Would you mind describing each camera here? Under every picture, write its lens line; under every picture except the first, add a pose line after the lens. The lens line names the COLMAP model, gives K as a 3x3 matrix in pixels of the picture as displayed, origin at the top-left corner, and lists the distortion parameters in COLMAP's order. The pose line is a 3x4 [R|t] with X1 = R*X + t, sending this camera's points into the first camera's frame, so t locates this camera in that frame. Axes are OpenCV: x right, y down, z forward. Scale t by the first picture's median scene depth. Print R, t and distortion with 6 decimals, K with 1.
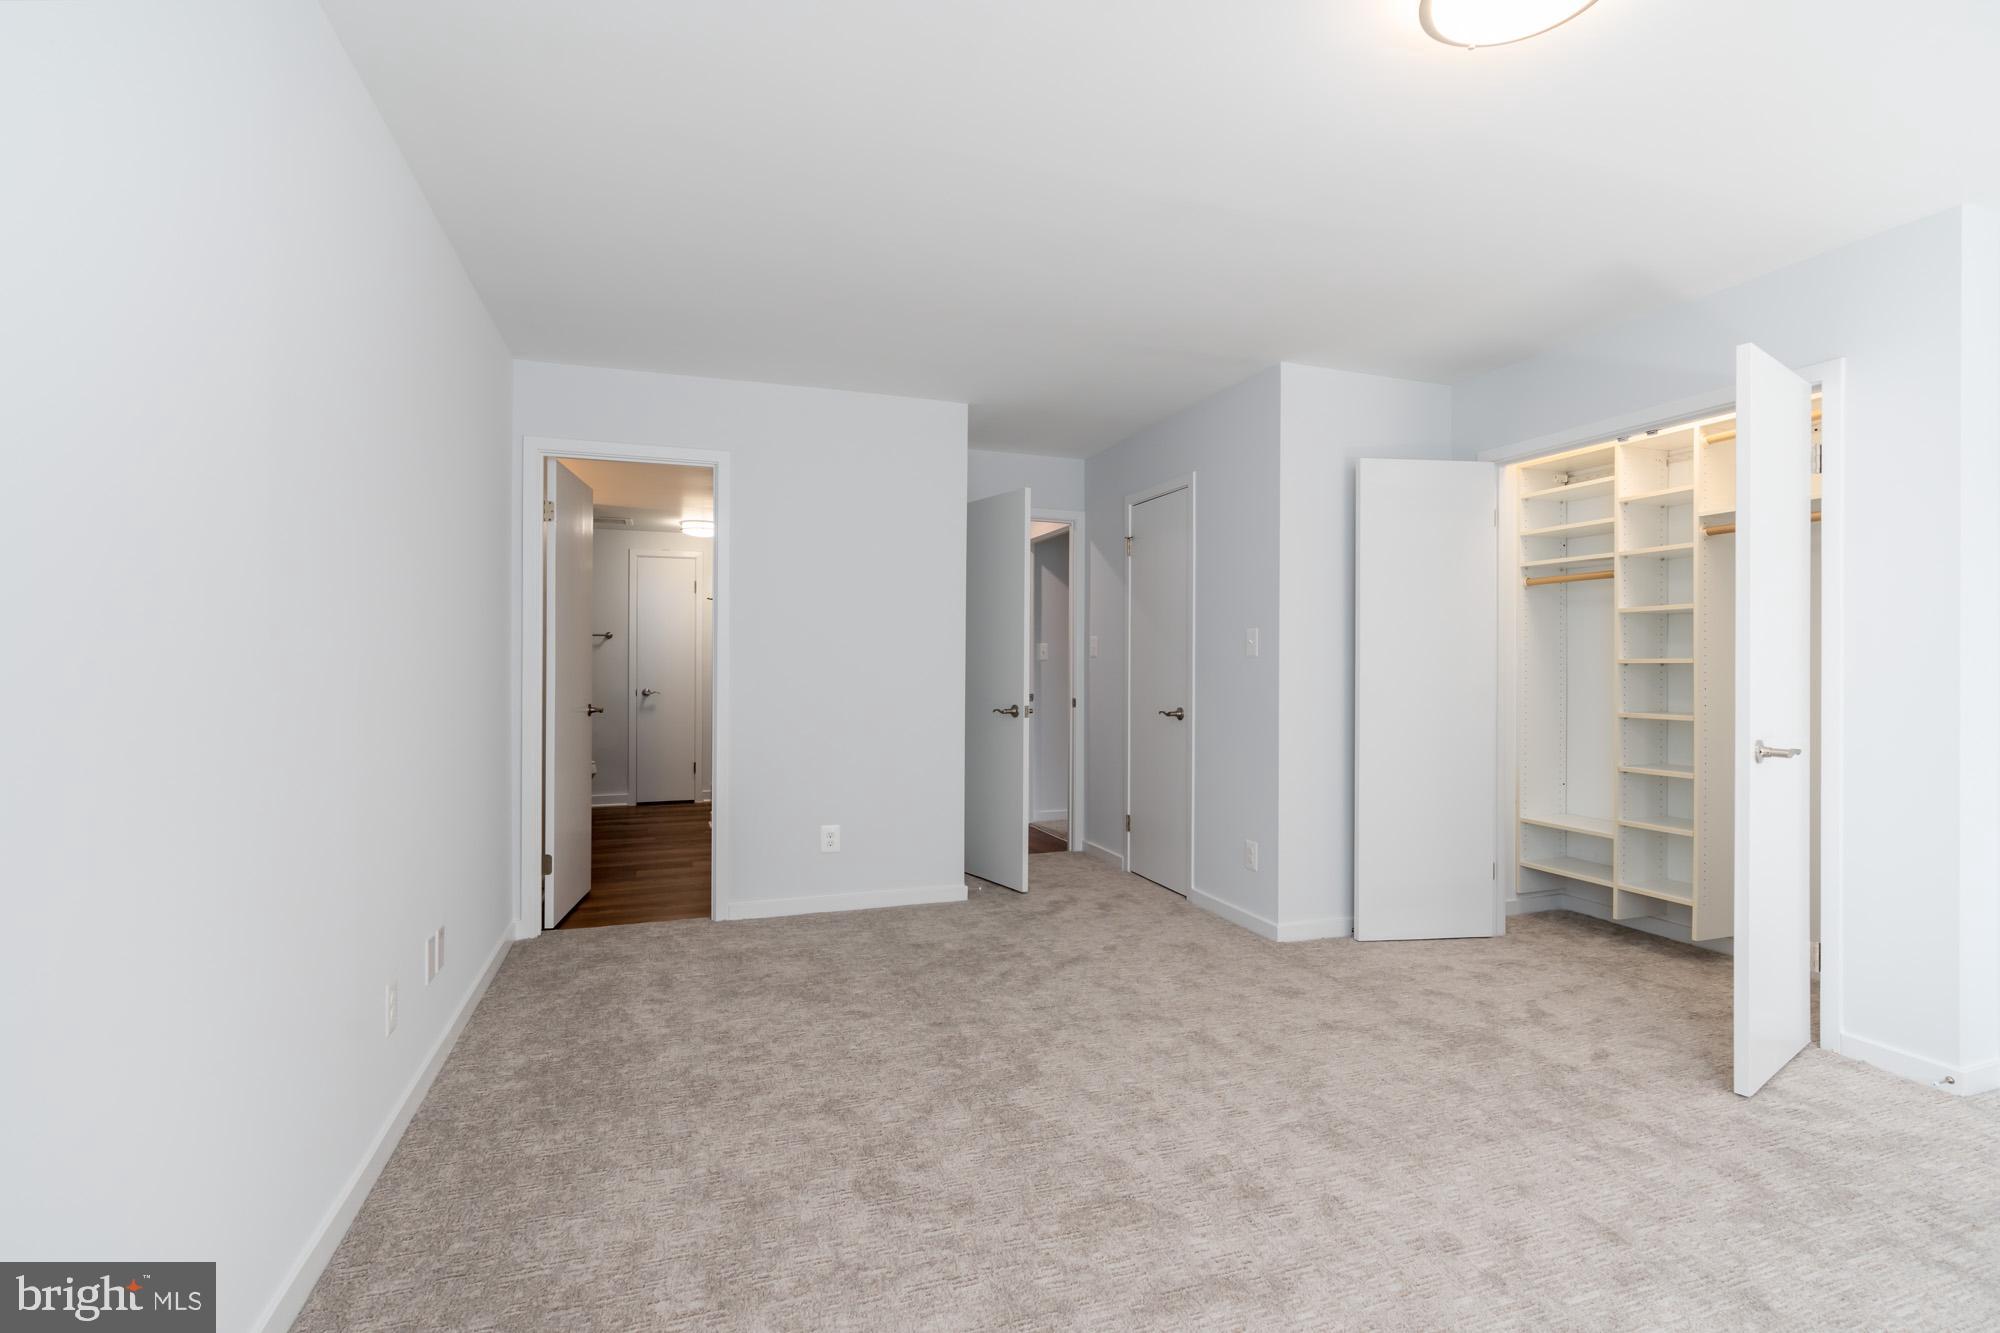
lens RADIAL K [[915.2, 0, 1003.5], [0, 915.2, 668.9], [0, 0, 1]] dist [-0.000535, 0.000702]
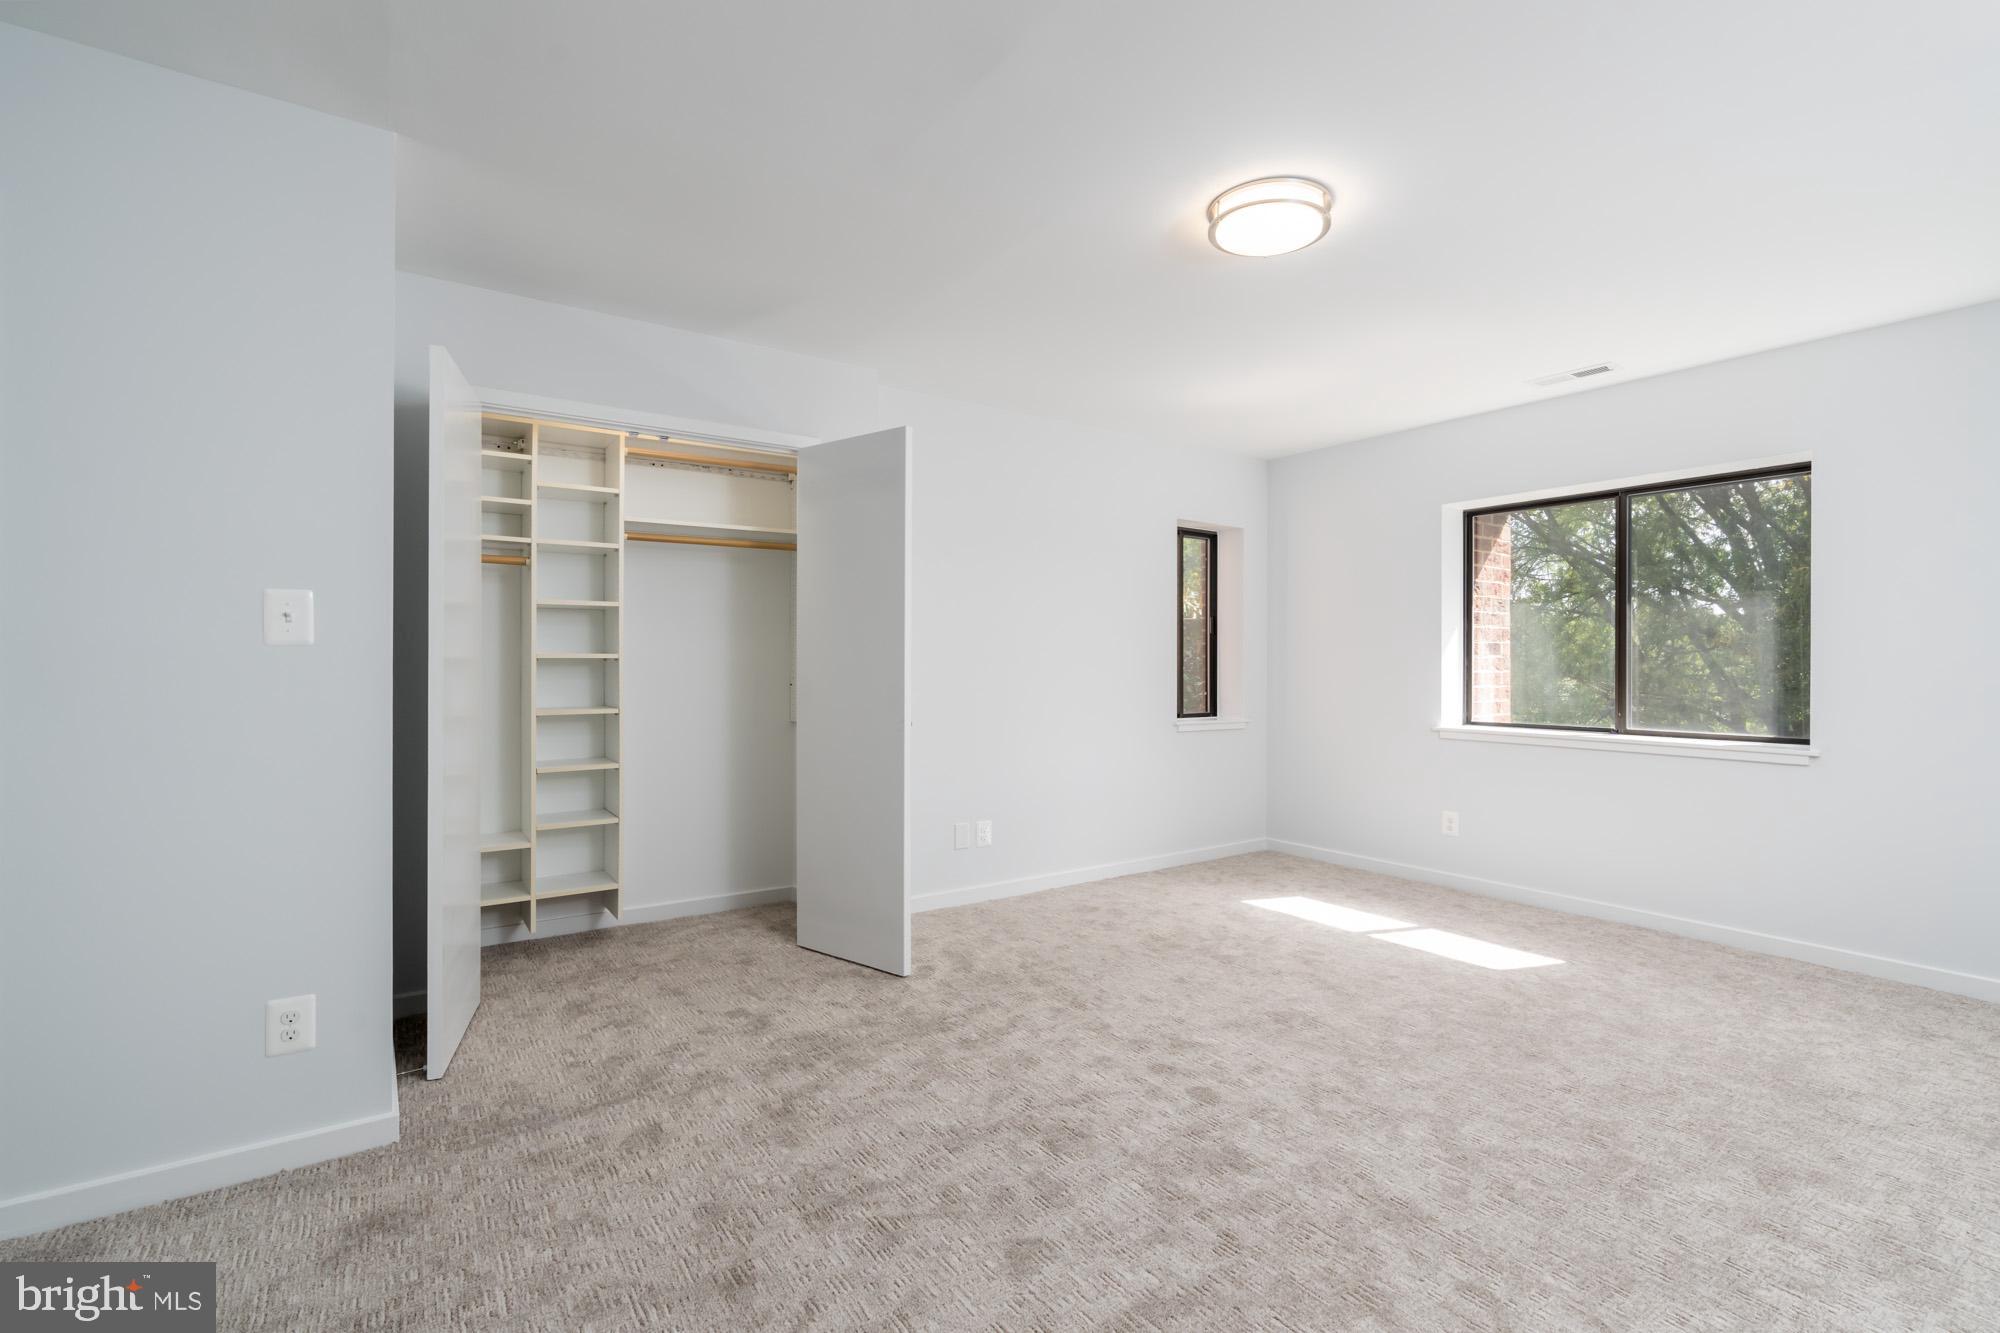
lens RADIAL K [[915.2, 0, 1003.5], [0, 915.2, 668.9], [0, 0, 1]] dist [-0.000535, 0.000702]
pose [[-0.271395, -0.007856, 0.962436, -0.435403], [-0.005224, 0.999964, 0.006689, -0.006372], [-0.962454, -0.003212, -0.271426, 0.961958]]
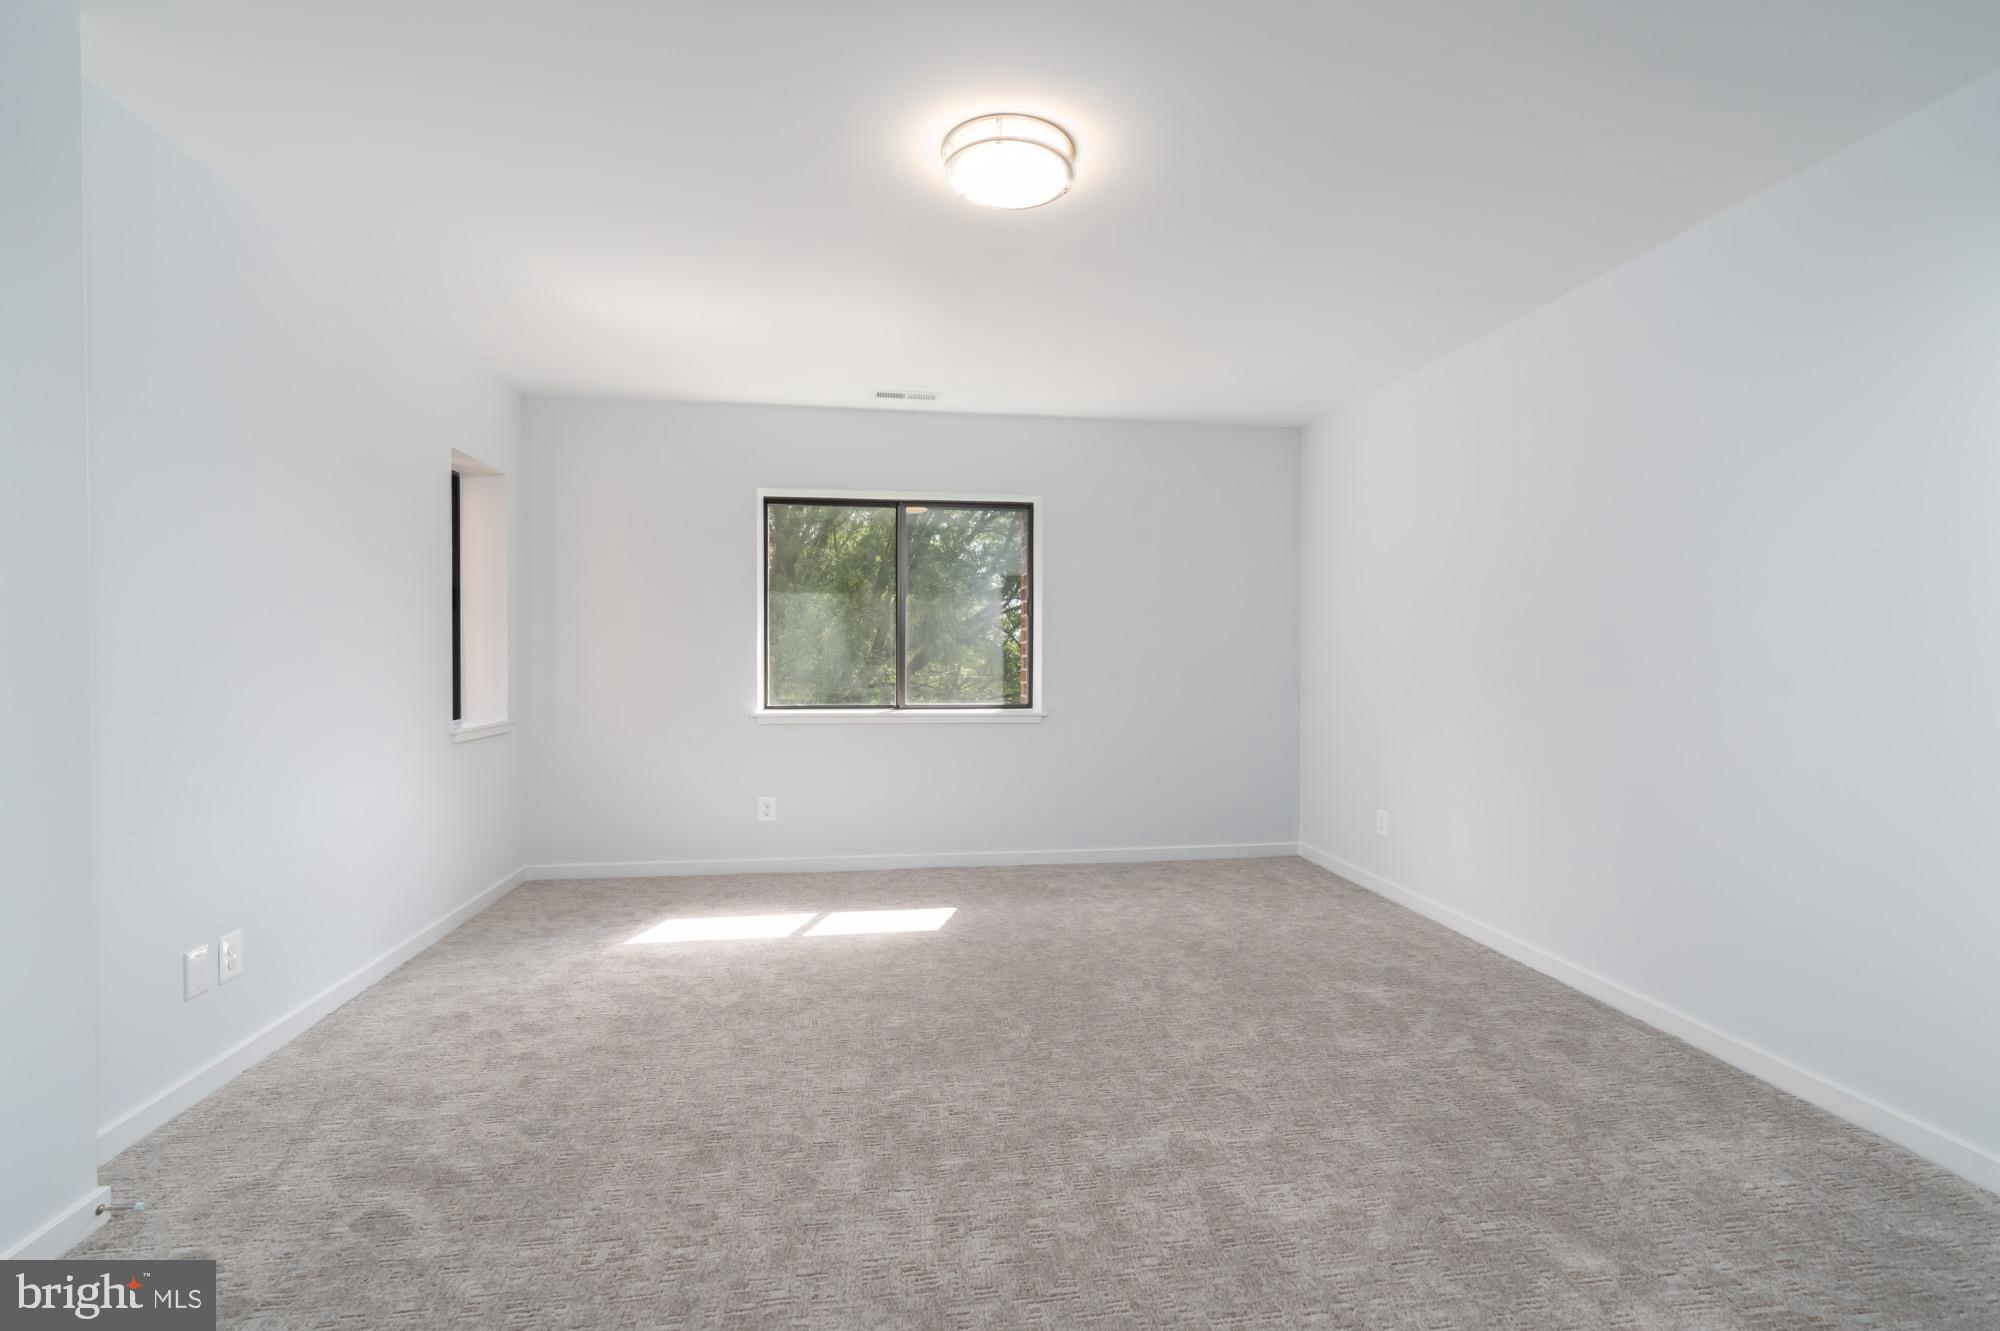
lens RADIAL K [[915.2, 0, 1003.5], [0, 915.2, 667.9], [0, 0, 1]] dist [-0.000535, 0.000702]
pose [[-0.981747, -0.008214, 0.190012, 0.146654], [-0.005454, 0.999872, 0.015042, -0.003098], [-0.190112, 0.013731, -0.981666, 1.248974]]
